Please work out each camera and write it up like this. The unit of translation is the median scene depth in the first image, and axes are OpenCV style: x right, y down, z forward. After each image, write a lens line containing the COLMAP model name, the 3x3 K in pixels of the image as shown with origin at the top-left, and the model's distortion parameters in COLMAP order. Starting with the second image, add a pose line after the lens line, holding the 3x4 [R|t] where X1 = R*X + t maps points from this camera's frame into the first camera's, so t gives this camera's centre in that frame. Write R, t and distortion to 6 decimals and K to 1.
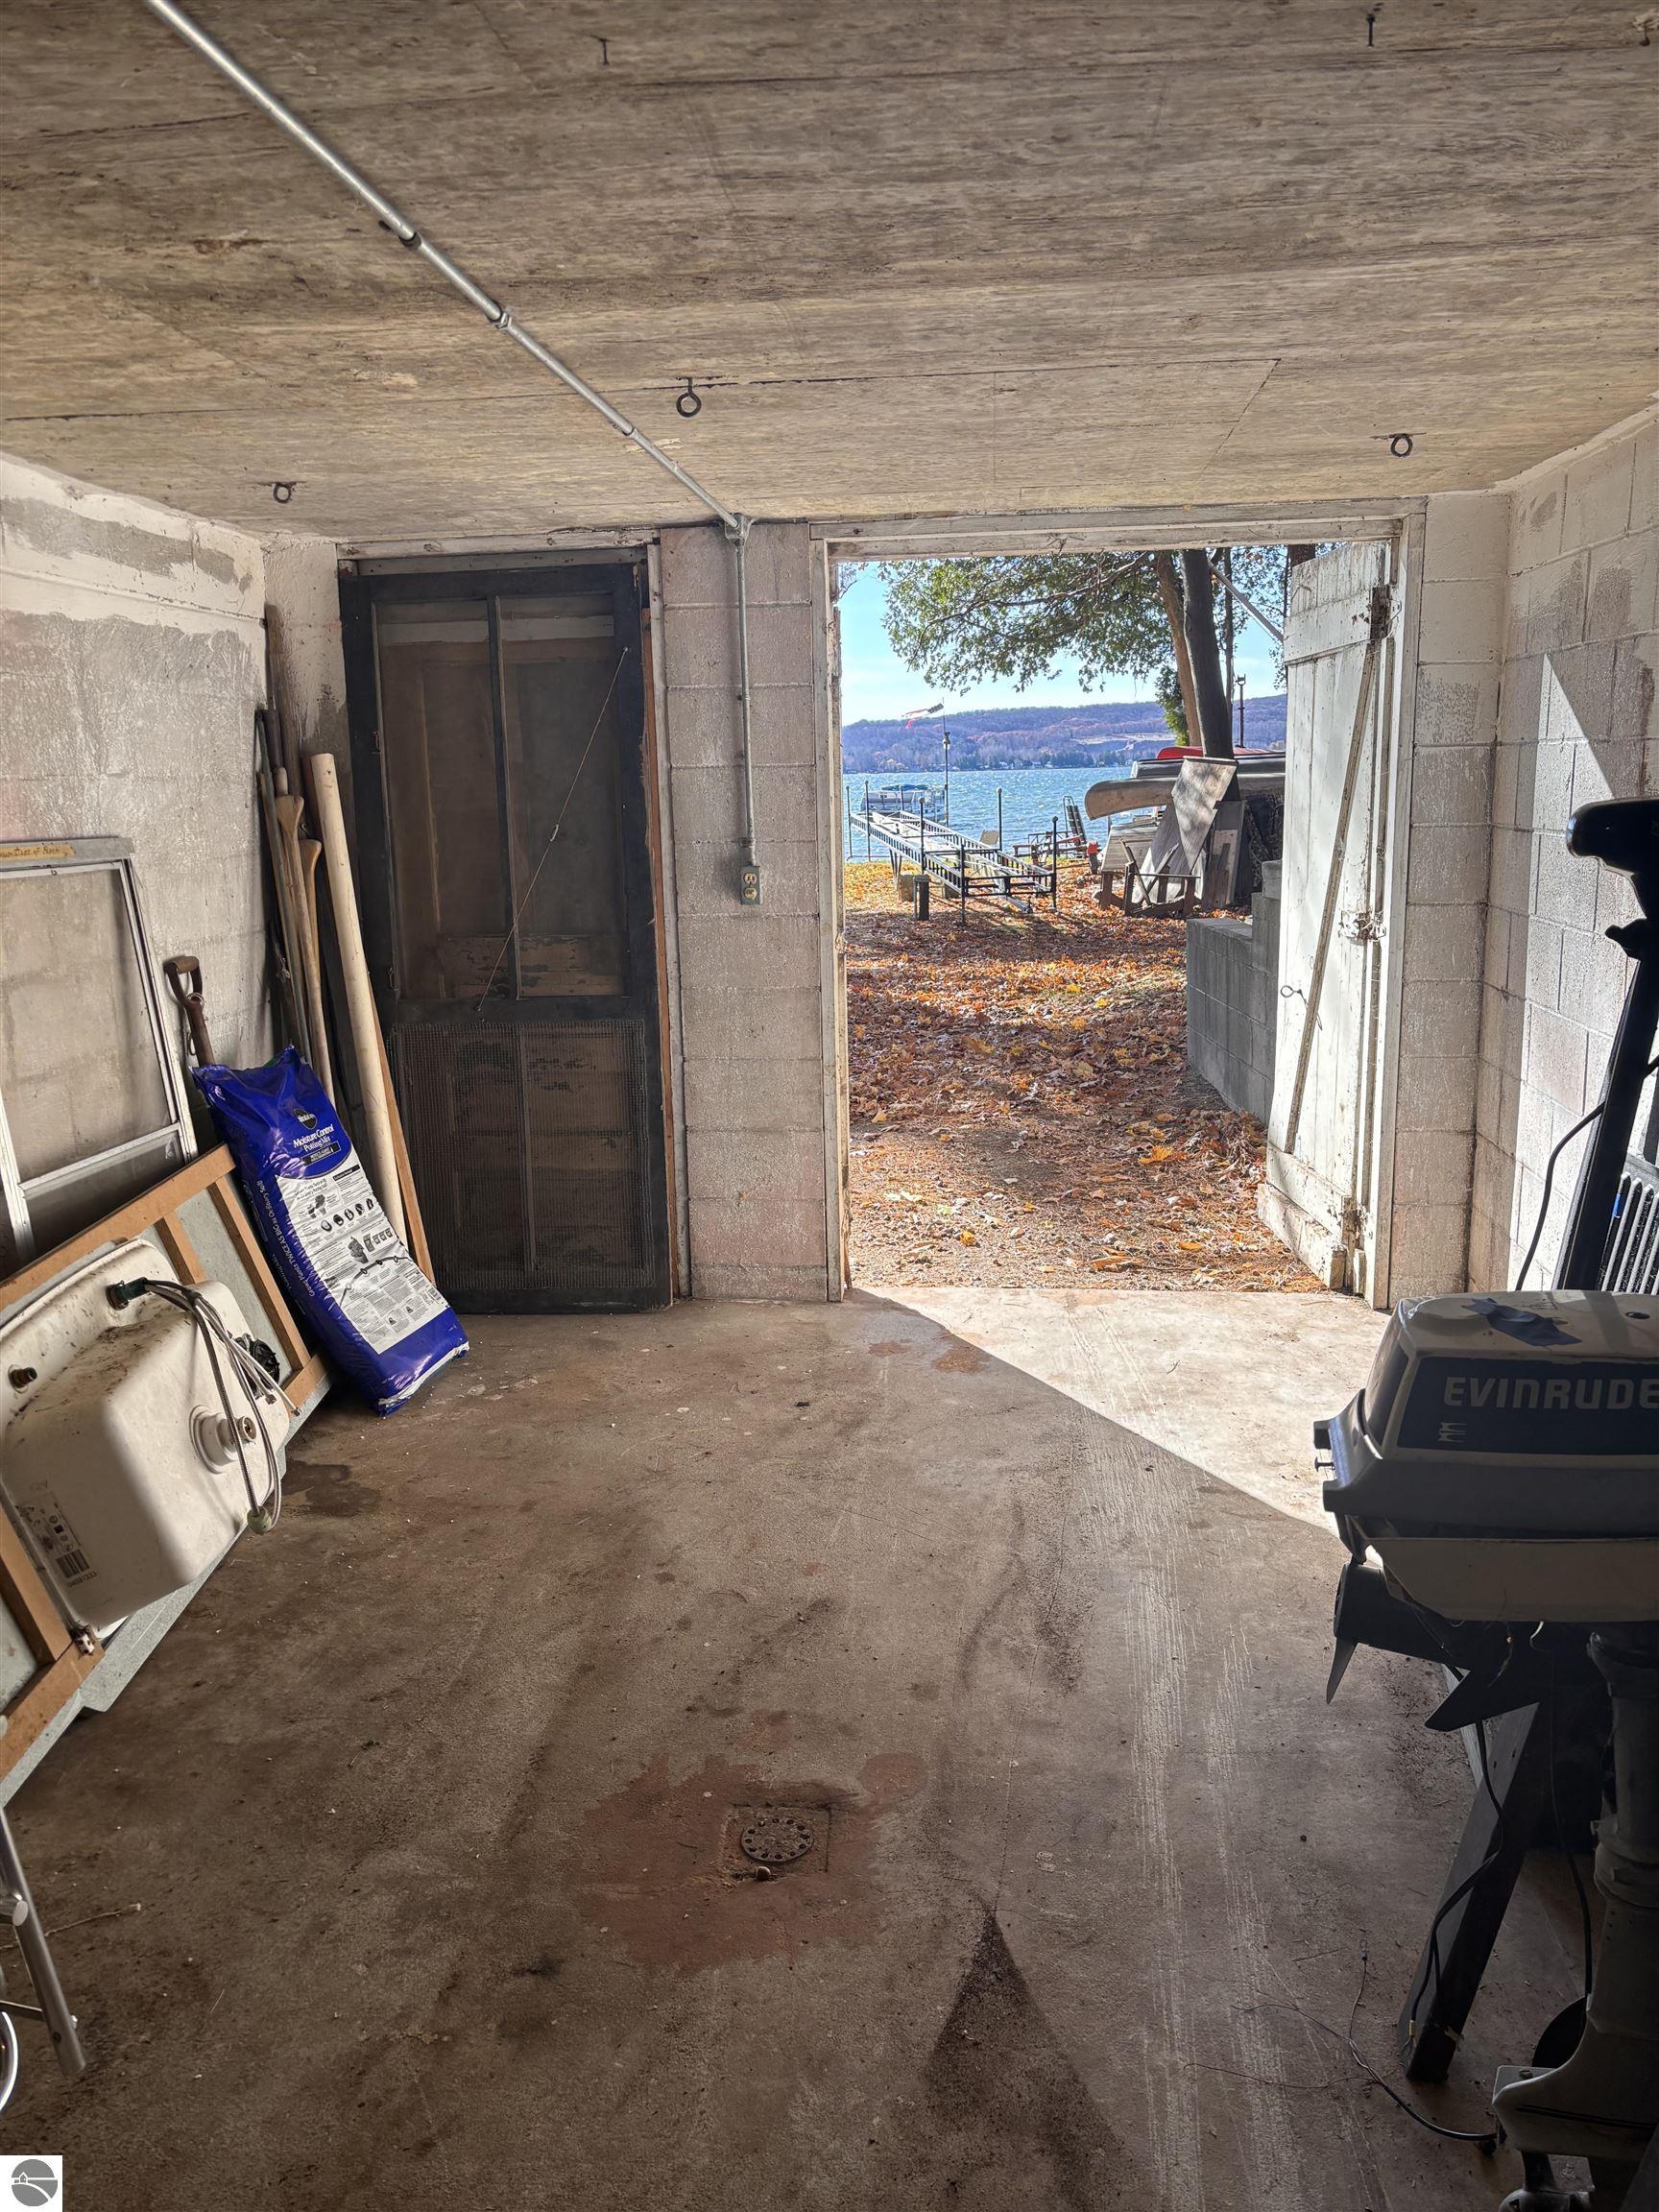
lens RADIAL K [[1659.4, 0, 828.6], [0, 1659.4, 1097.5], [0, 0, 1]] dist [0.046480, -0.049173]
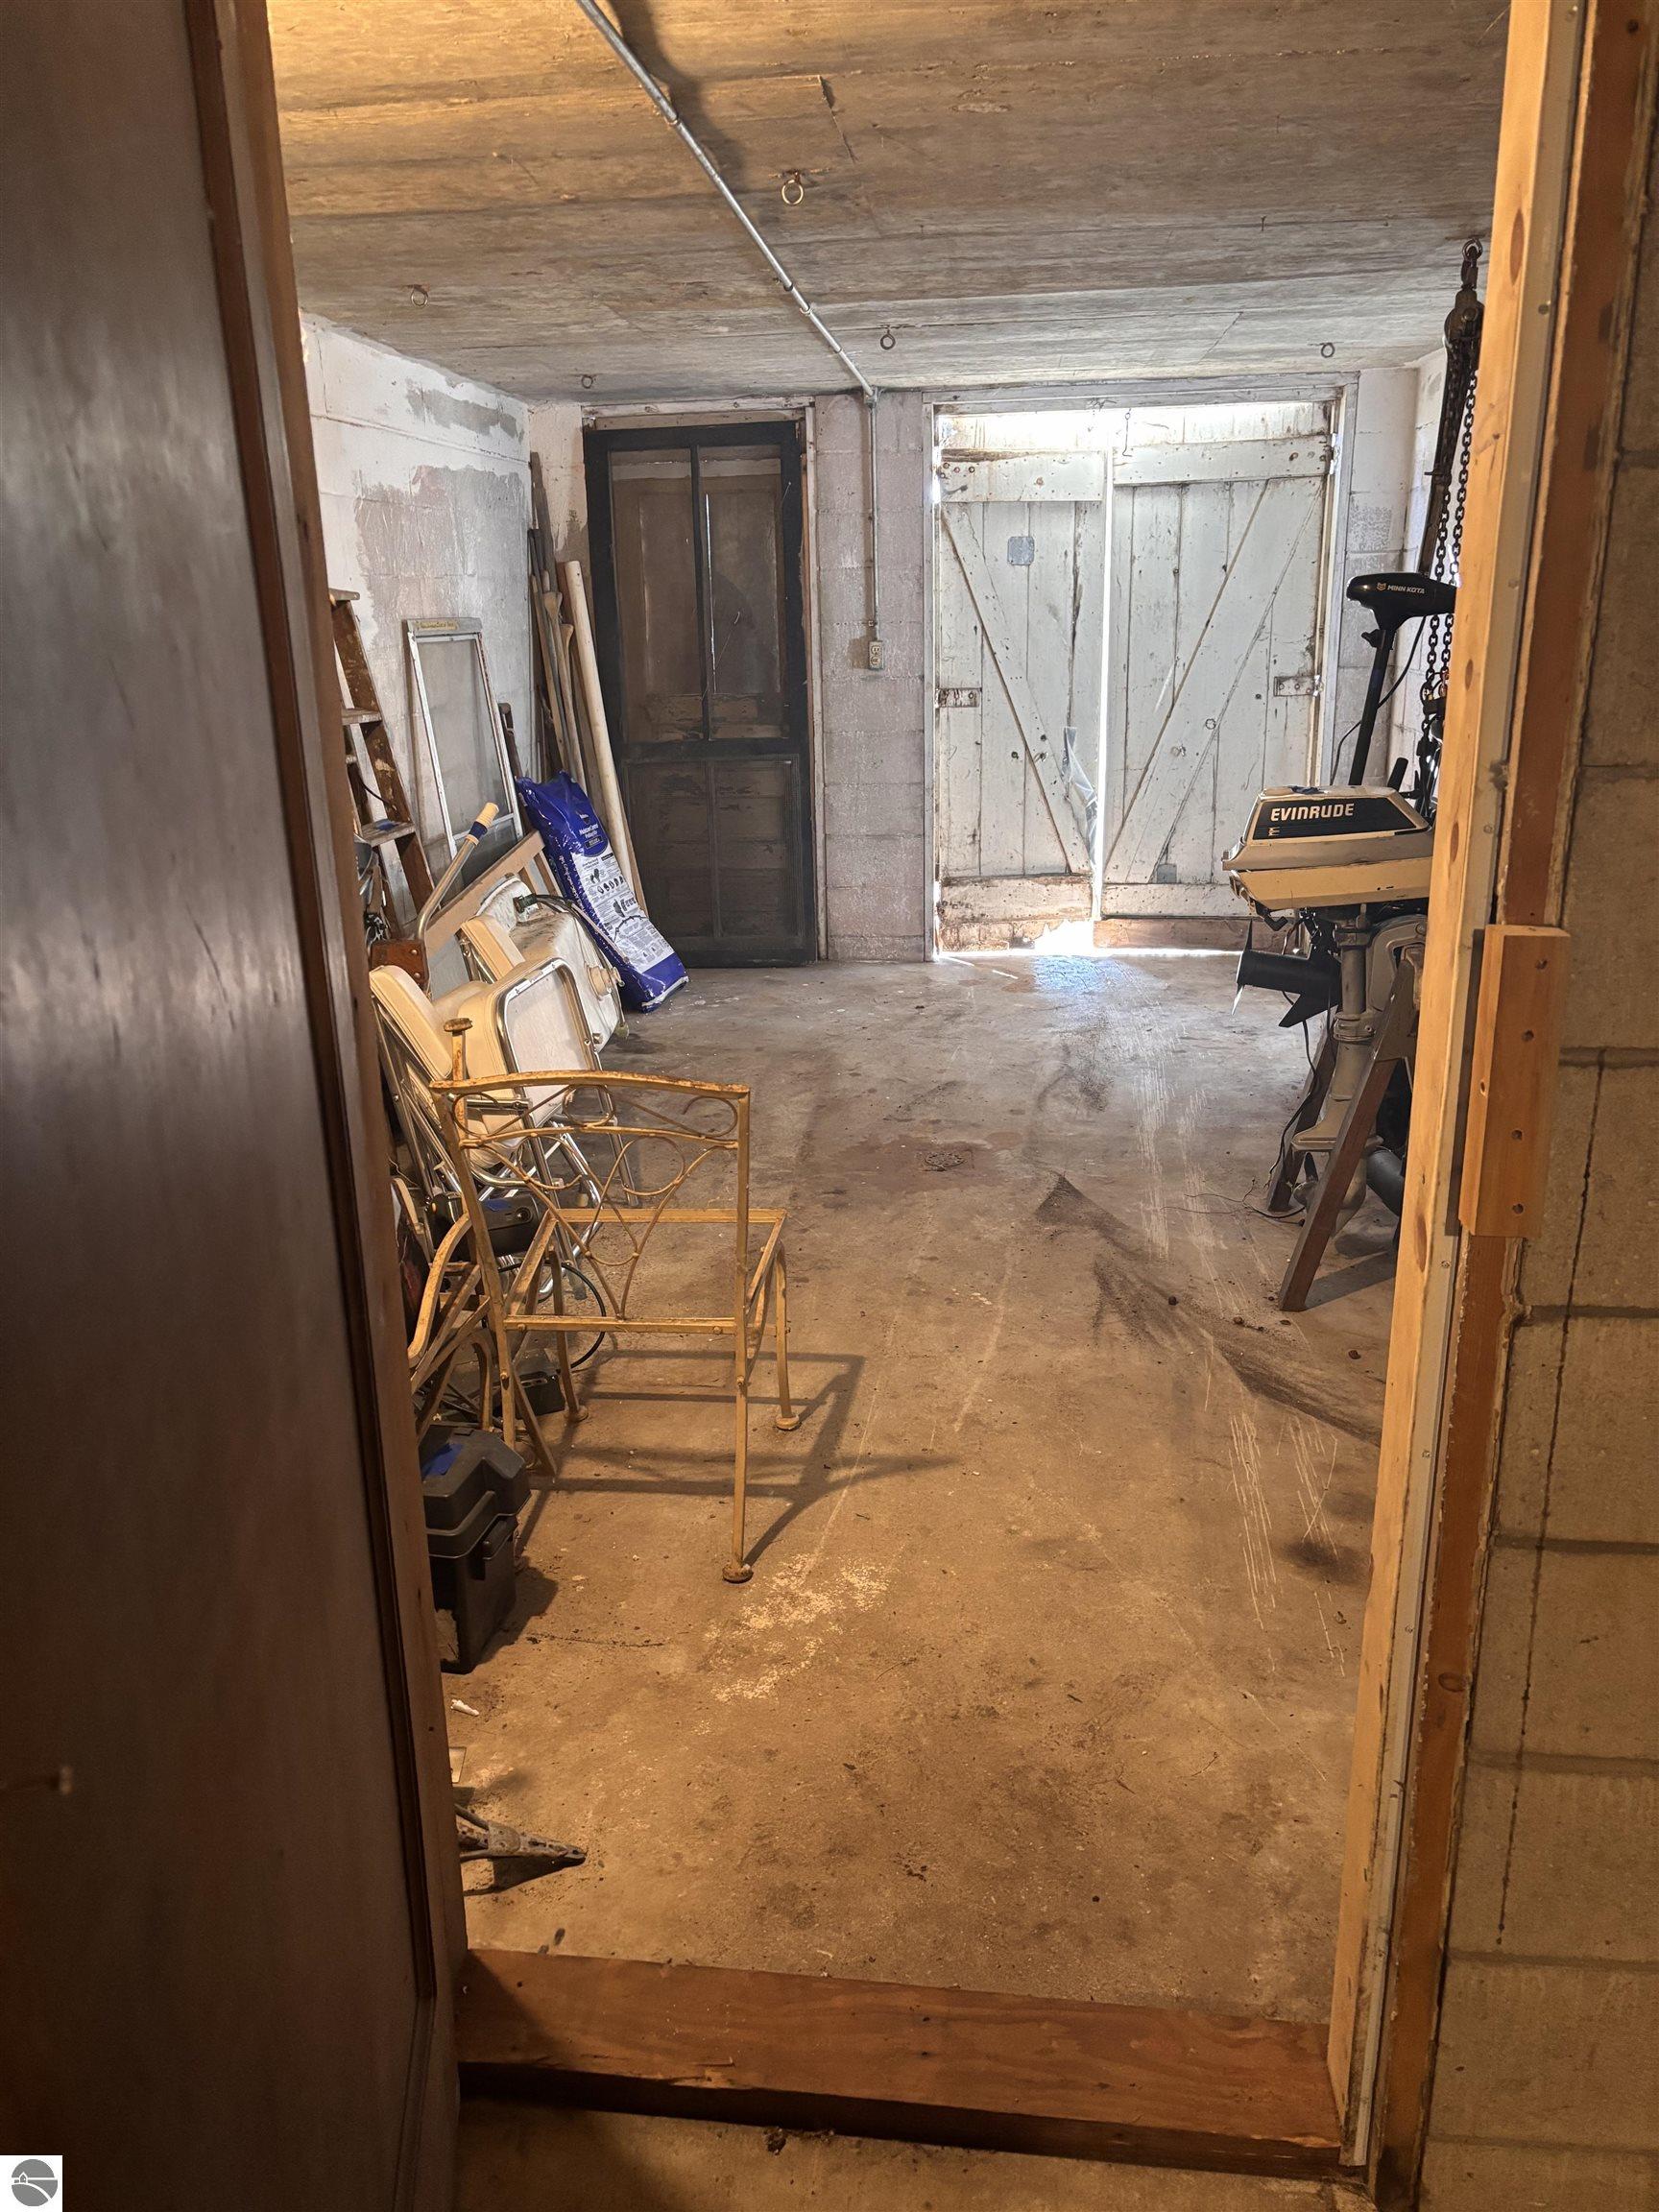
lens RADIAL K [[1659.4, 0, 825.4], [0, 1659.4, 1121.4], [0, 0, 1]] dist [0.046480, -0.049173]
pose [[0.999991, -0.001711, -0.003986, -0.101061], [0.002166, 0.993107, 0.117187, 0.117427], [0.003758, -0.117195, 0.993102, -0.540047]]
